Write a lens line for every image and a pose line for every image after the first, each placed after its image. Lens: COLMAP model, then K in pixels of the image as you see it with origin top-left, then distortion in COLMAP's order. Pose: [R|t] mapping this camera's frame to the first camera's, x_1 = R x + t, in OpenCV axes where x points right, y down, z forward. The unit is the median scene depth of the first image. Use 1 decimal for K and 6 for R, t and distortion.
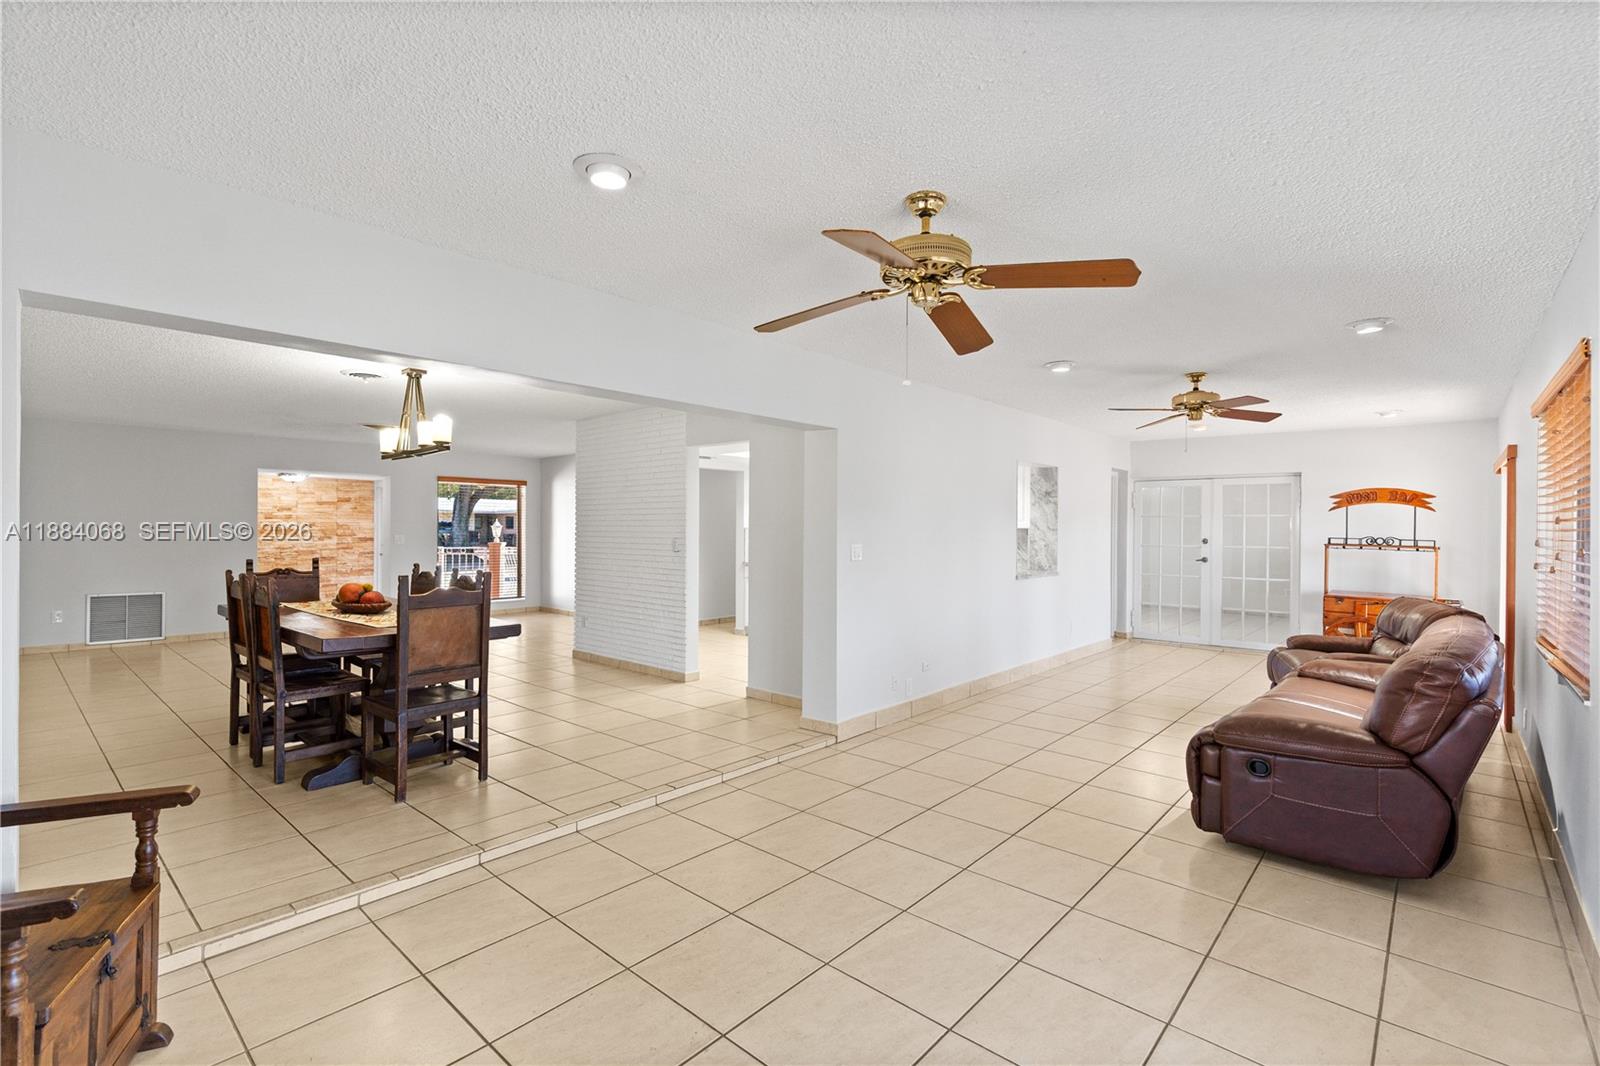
lens RADIAL K [[727.6, 0, 795.9], [0, 727.6, 530.2], [0, 0, 1]] dist [-0.000322, 0.000222]
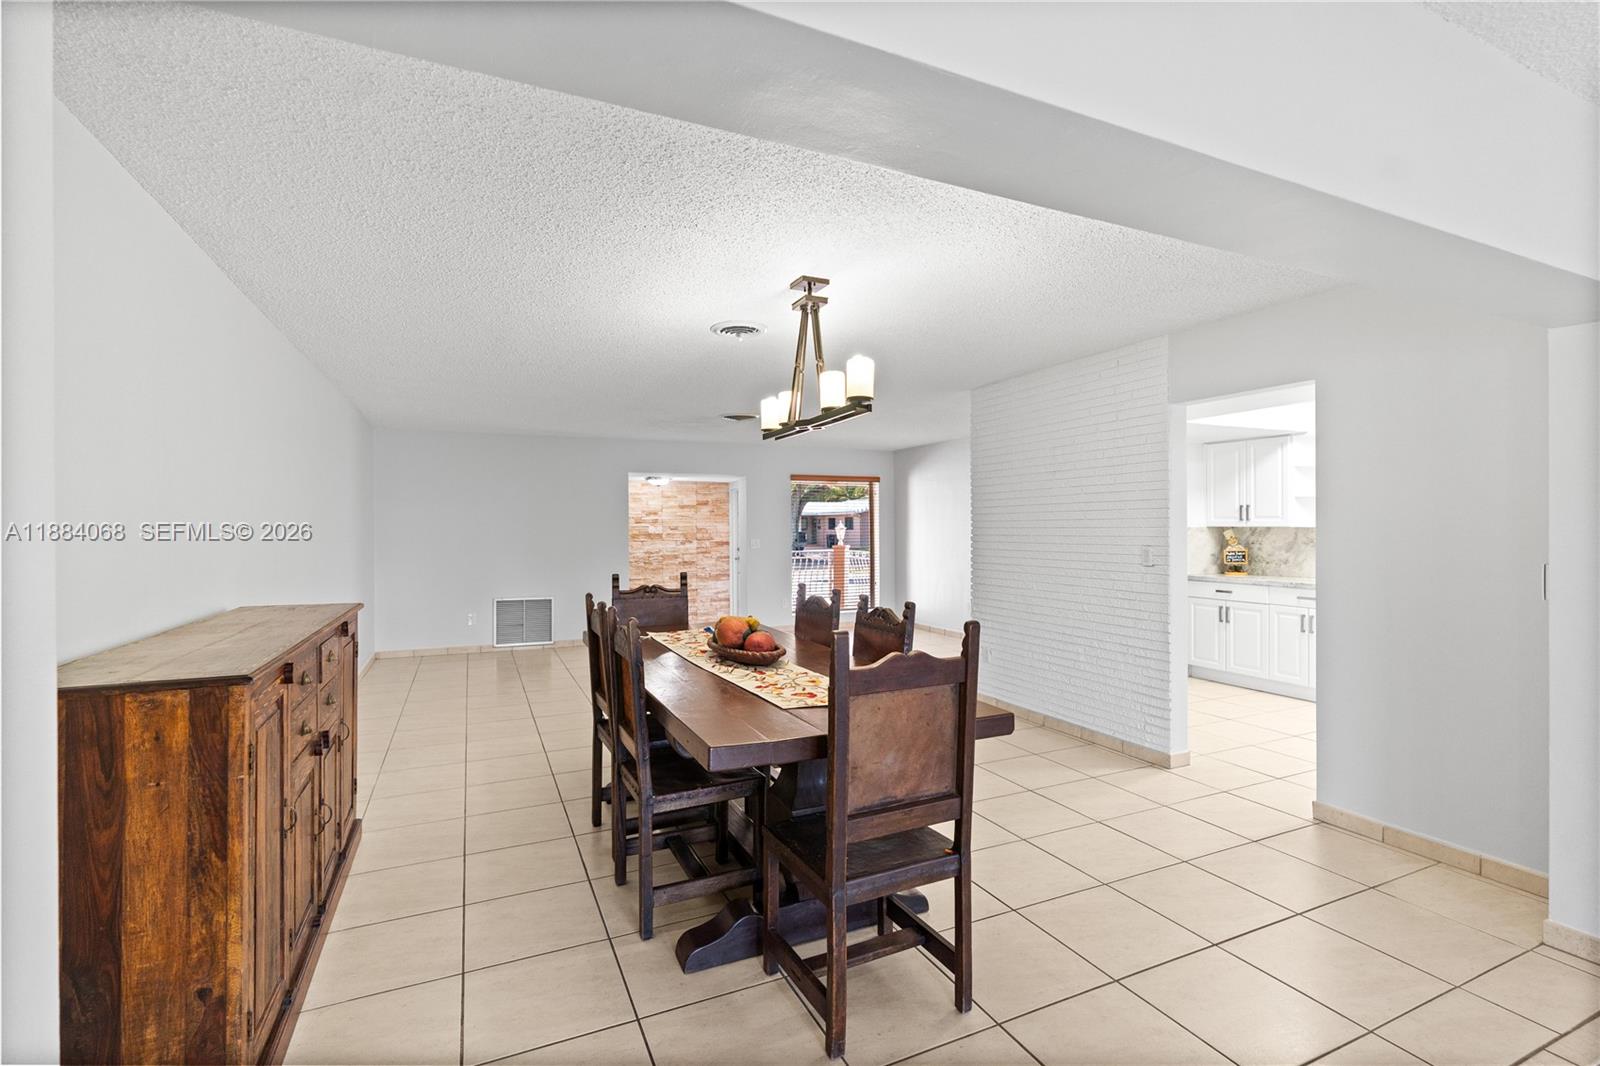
lens RADIAL K [[718.8, 0, 809.1], [0, 718.8, 531.4], [0, 0, 1]] dist [-0.002202, 0.000010]
pose [[0.921642, -0.008469, -0.387949, -0.285314], [0.009639, 0.999953, 0.001071, -0.008086], [0.387921, -0.004726, 0.921680, 0.410407]]
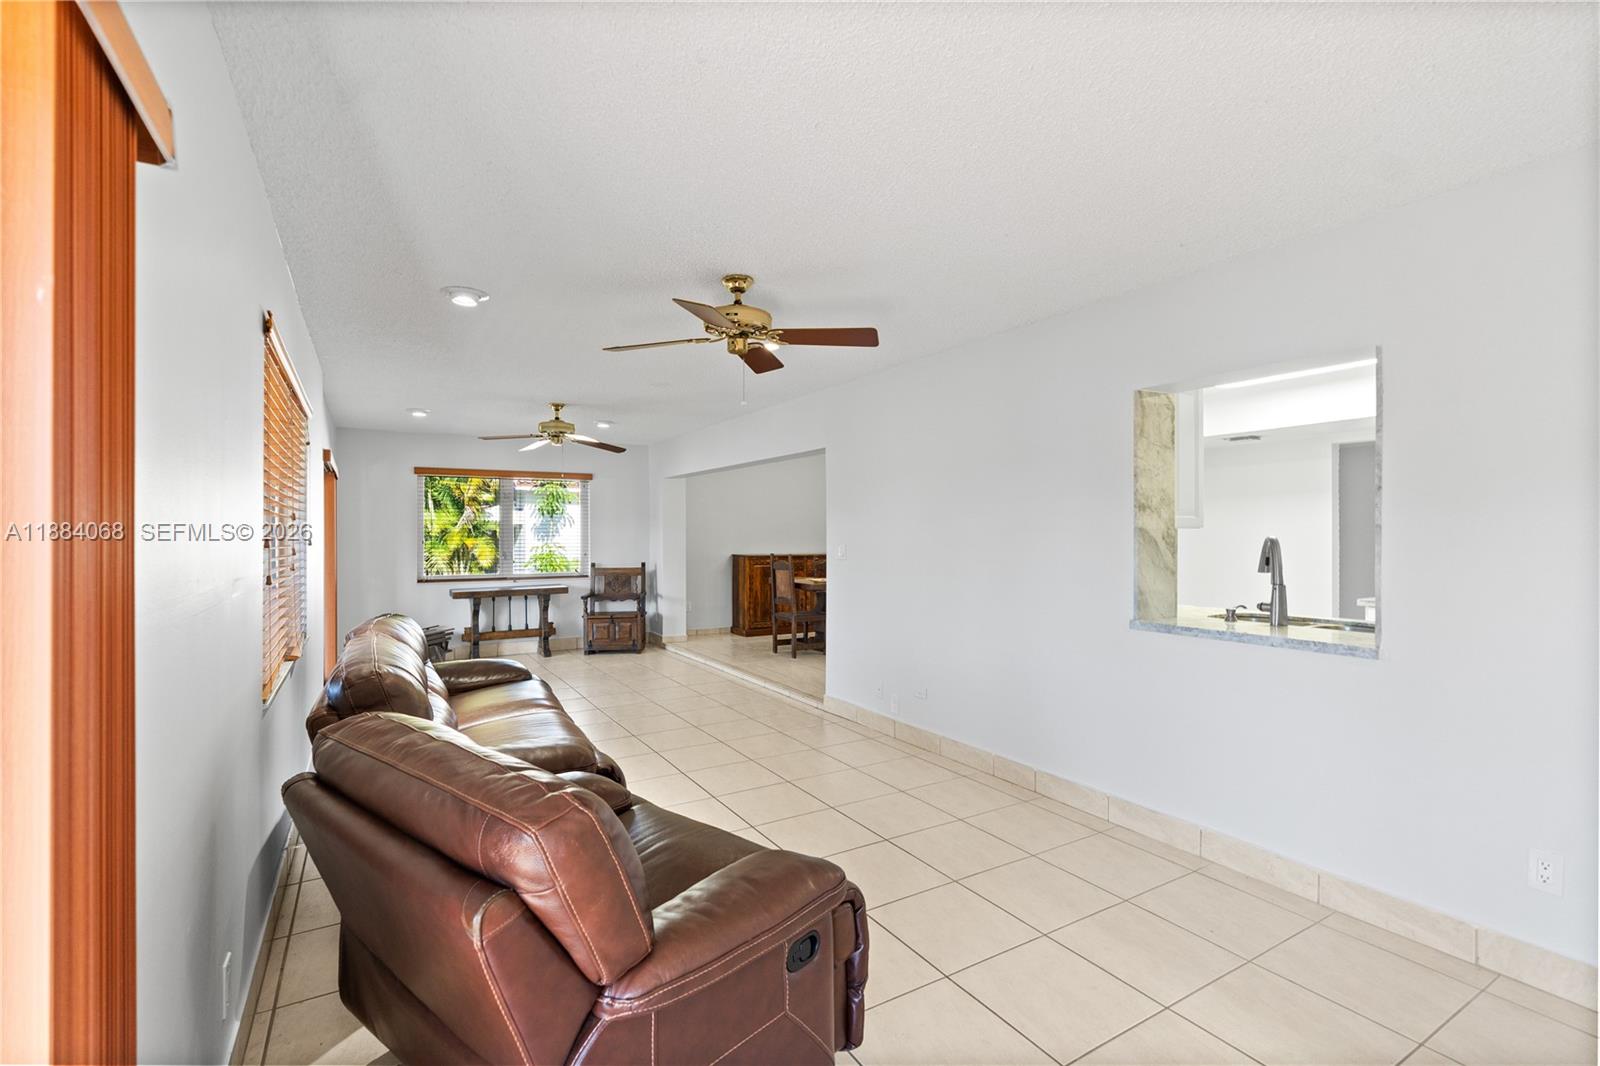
lens RADIAL K [[727.6, 0, 795.9], [0, 727.6, 530.2], [0, 0, 1]] dist [-0.000322, 0.000222]
pose [[-0.296176, -0.009174, -0.955089, 1.280407], [-0.001246, 0.999957, -0.009219, 0.008795], [0.955133, -0.001540, -0.296175, 1.388627]]
